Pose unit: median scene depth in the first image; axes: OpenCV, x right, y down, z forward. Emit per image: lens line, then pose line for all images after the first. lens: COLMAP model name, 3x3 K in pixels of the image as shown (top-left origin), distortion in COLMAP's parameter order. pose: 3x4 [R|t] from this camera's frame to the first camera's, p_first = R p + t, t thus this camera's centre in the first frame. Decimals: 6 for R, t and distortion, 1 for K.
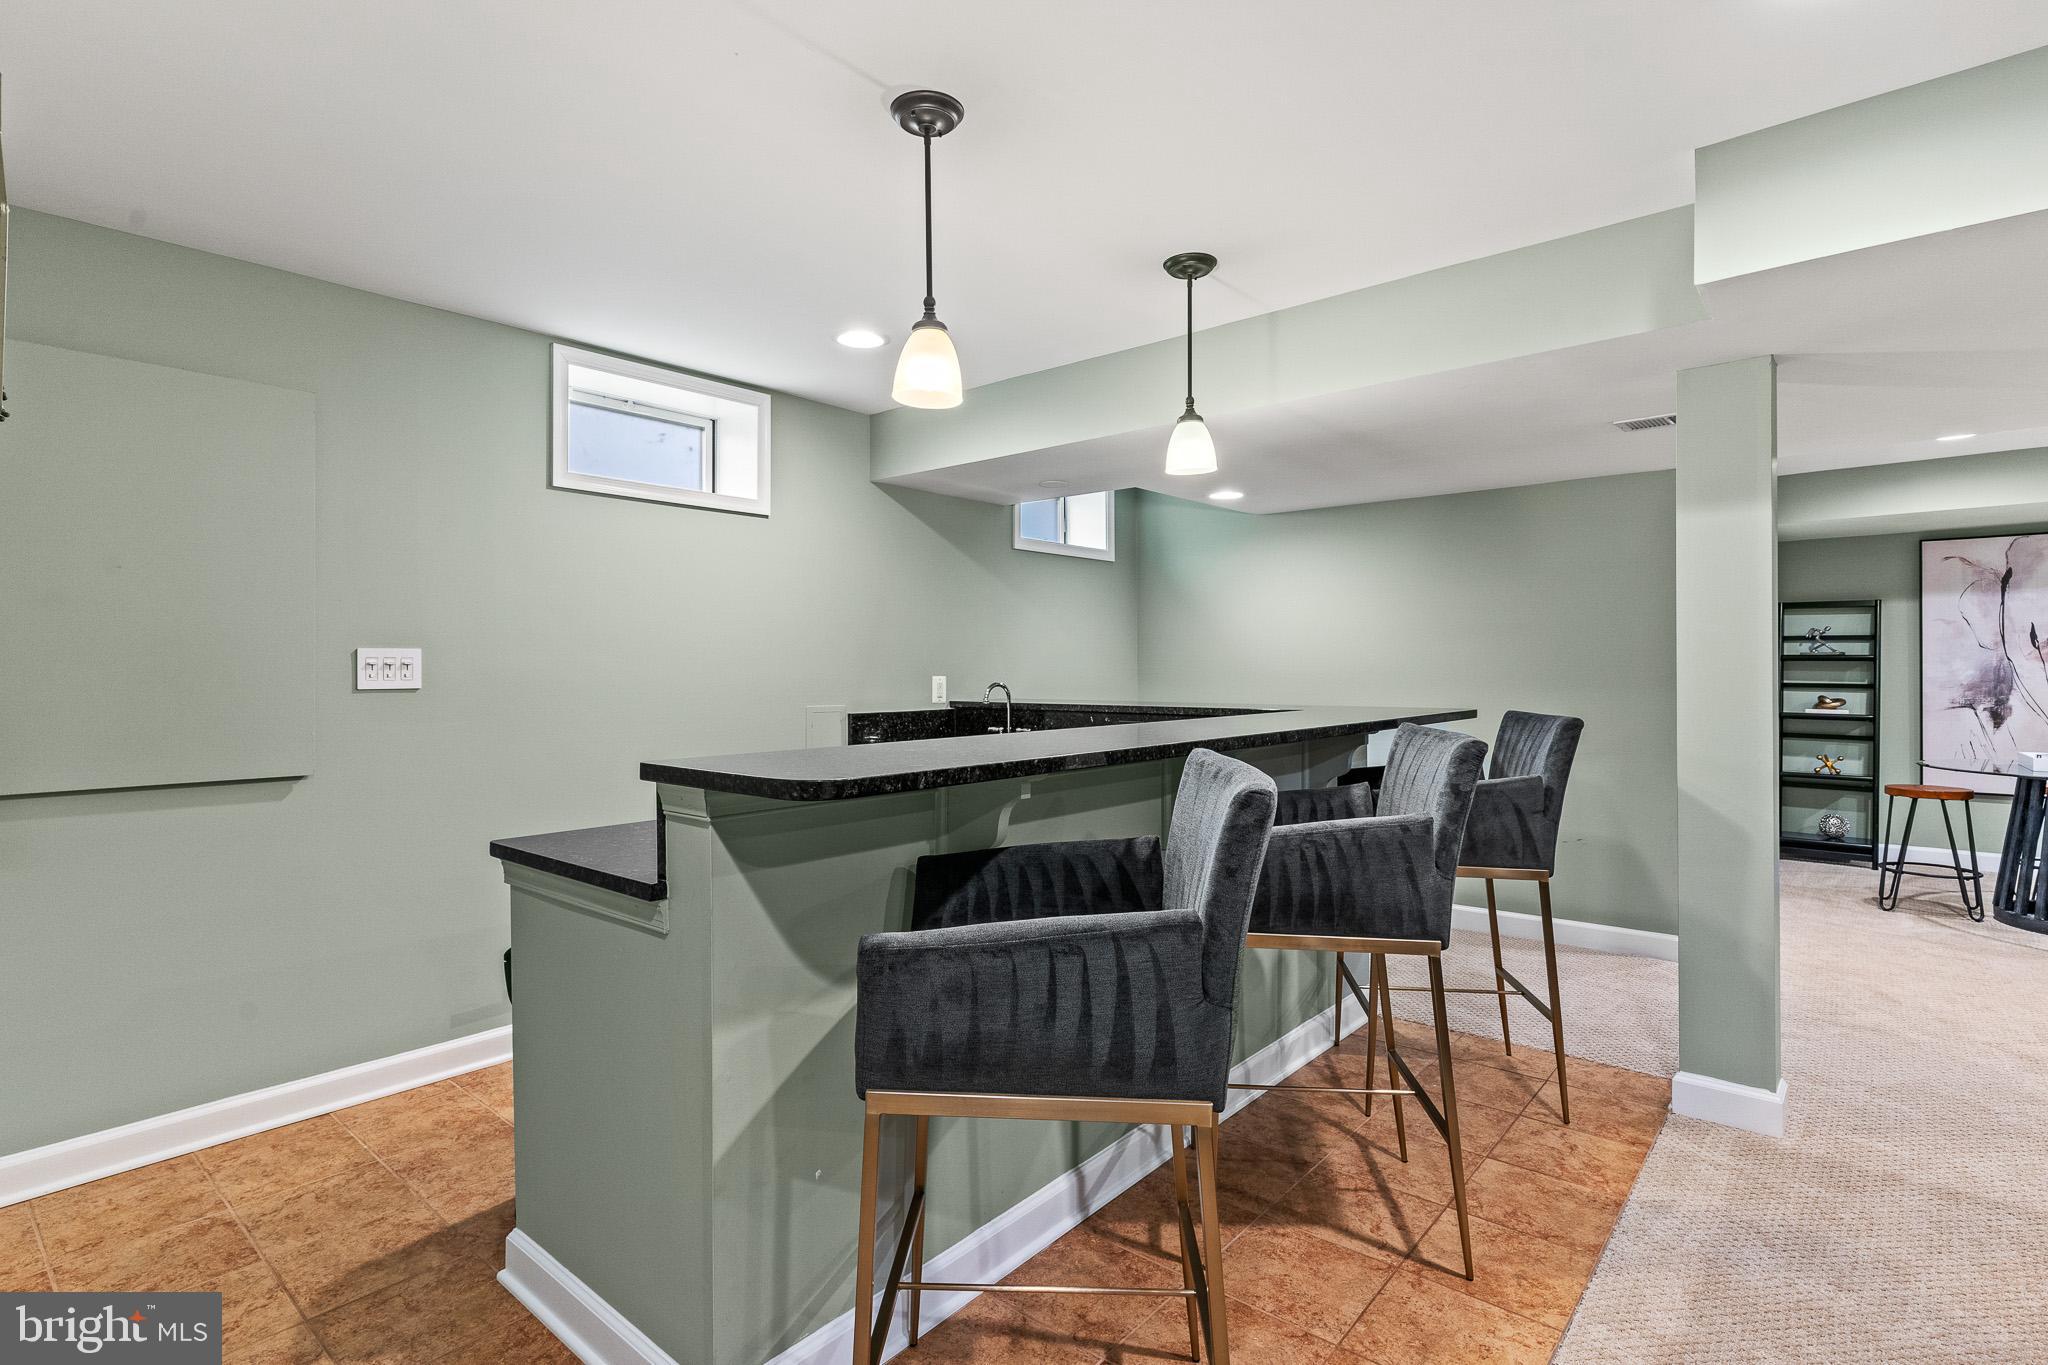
lens RADIAL K [[999.1, 0, 993.9], [0, 999.1, 673.2], [0, 0, 1]] dist [0.014035, -0.002849]
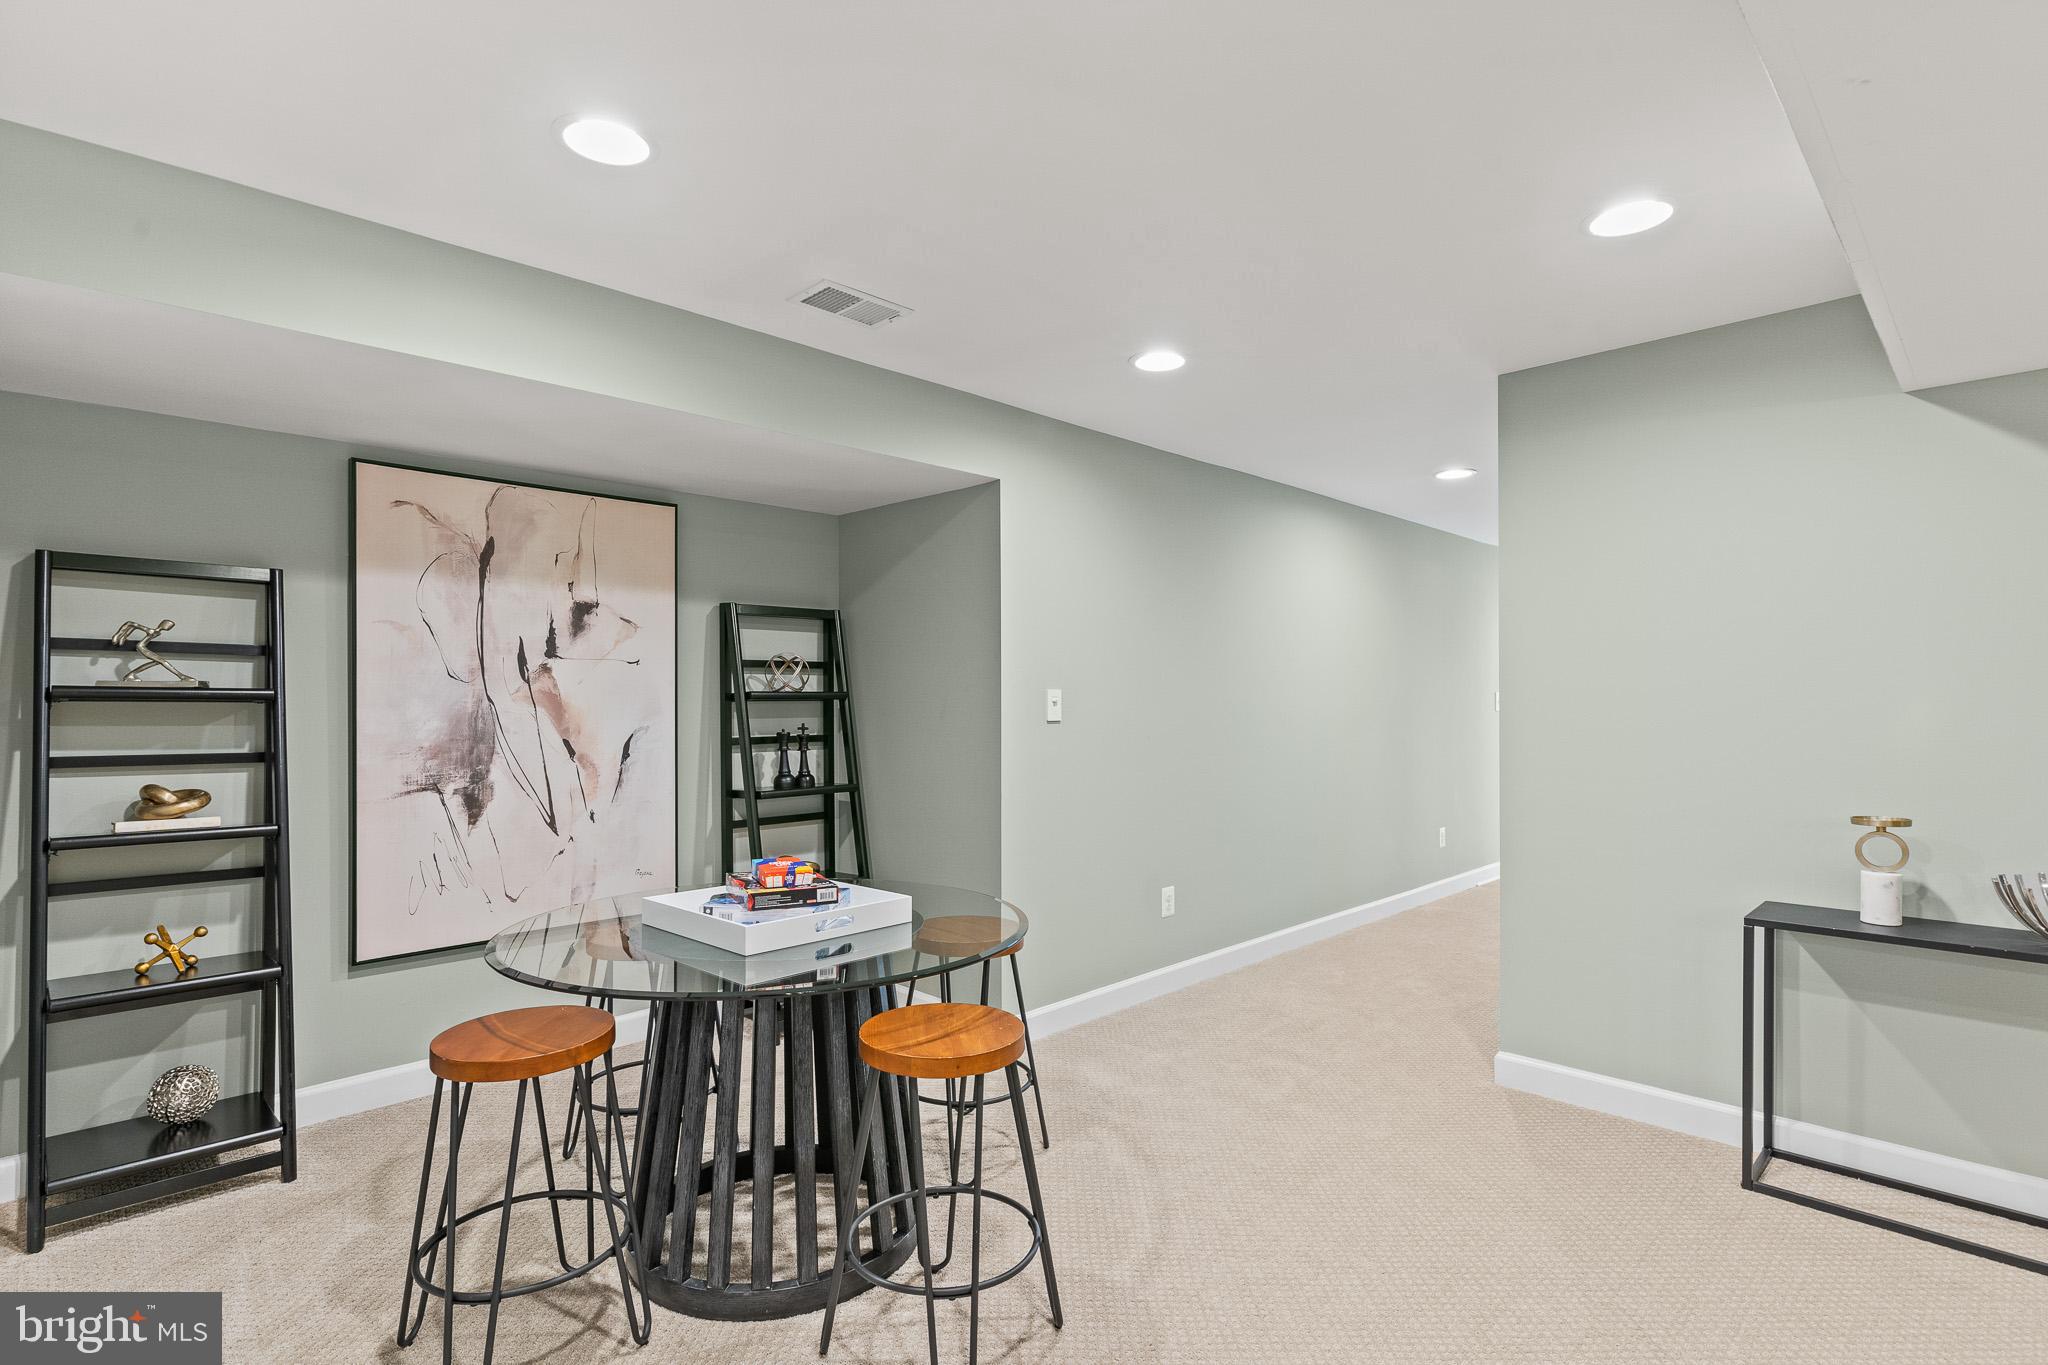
lens RADIAL K [[999.1, 0, 1031.2], [0, 999.1, 696.7], [0, 0, 1]] dist [0.014035, -0.002849]
pose [[0.060001, 0.001534, 0.998197, 0.462737], [0.001892, 0.999997, -0.001651, -0.014001], [-0.998197, 0.001988, 0.059998, 0.661807]]
